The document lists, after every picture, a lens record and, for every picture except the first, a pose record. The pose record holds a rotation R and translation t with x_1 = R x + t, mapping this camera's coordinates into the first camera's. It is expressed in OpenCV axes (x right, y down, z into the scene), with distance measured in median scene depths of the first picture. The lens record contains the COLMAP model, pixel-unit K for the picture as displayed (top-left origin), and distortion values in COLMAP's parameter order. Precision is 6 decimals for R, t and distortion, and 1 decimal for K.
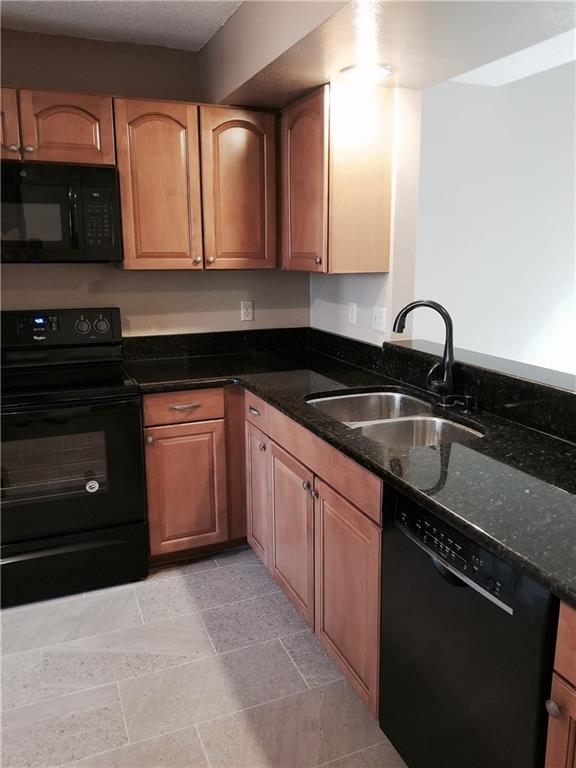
lens RADIAL K [[611.5, 0, 315.1], [0, 611.5, 364.2], [0, 0, 1]] dist [0.071692, -0.142524]
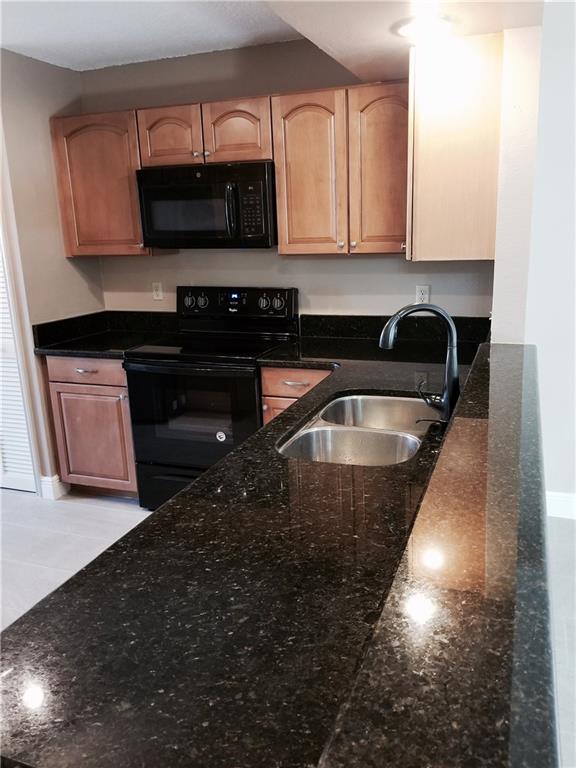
lens RADIAL K [[611.5, 0, 316.4], [0, 611.5, 377.8], [0, 0, 1]] dist [0.071692, -0.142524]
pose [[0.728291, 0.144348, -0.669892, 0.525536], [-0.096995, 0.989435, 0.107753, -0.059023], [0.678369, -0.013499, 0.734598, 0.229559]]
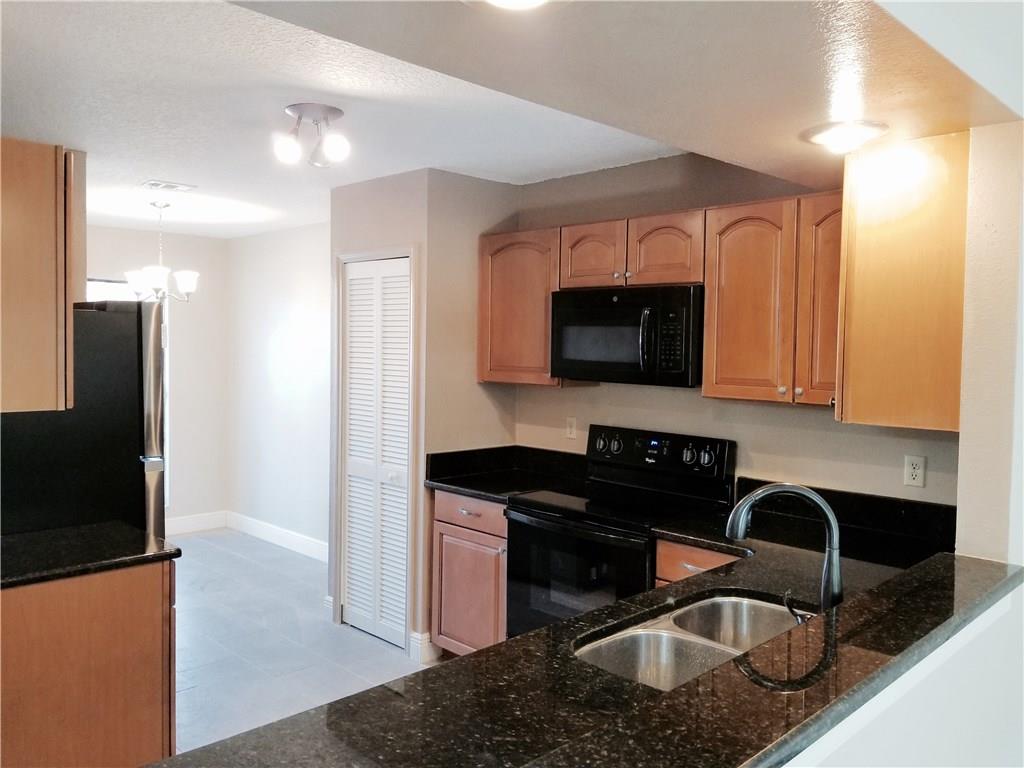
lens RADIAL K [[815.3, 0, 504.7], [0, 815.3, 366.9], [0, 0, 1]] dist [0.071692, -0.142524]
pose [[0.346887, 0.033931, -0.937293, 0.687251], [-0.187193, 0.981743, -0.033739, -0.104484], [0.919037, 0.187159, 0.346906, 0.339050]]
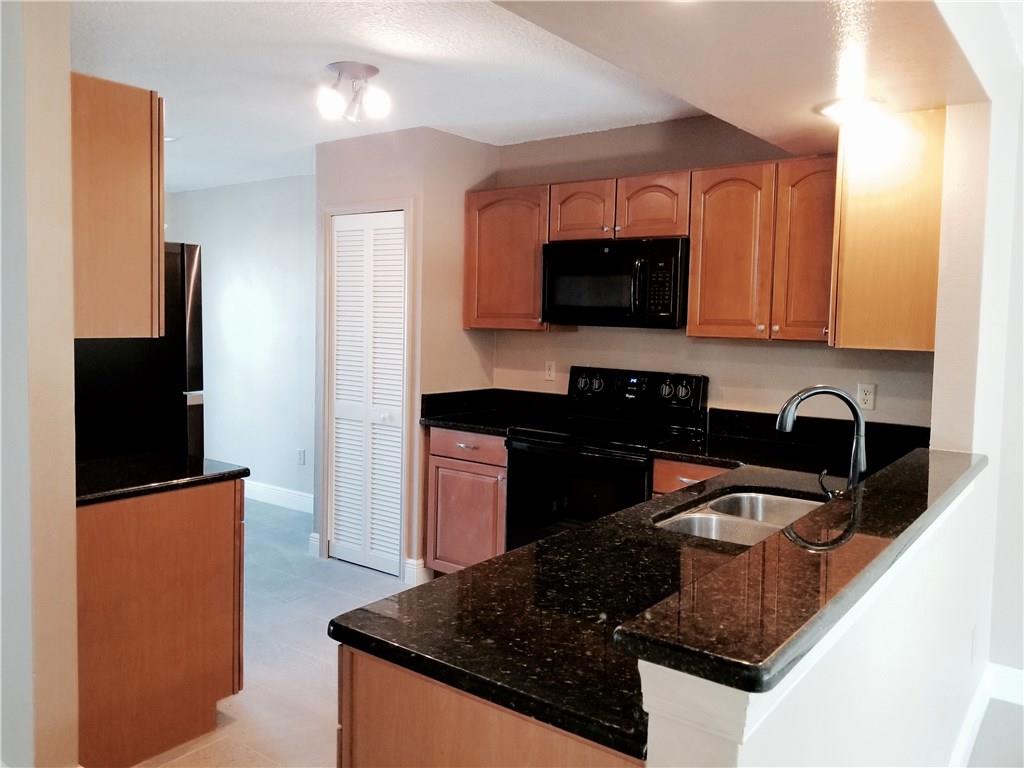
lens RADIAL K [[815.3, 0, 489.6], [0, 815.3, 357.1], [0, 0, 1]] dist [0.071692, -0.142524]
pose [[0.466410, 0.056233, -0.882779, 0.721344], [-0.182350, 0.982654, -0.033749, -0.017516], [0.865569, 0.176716, 0.468574, 0.113223]]
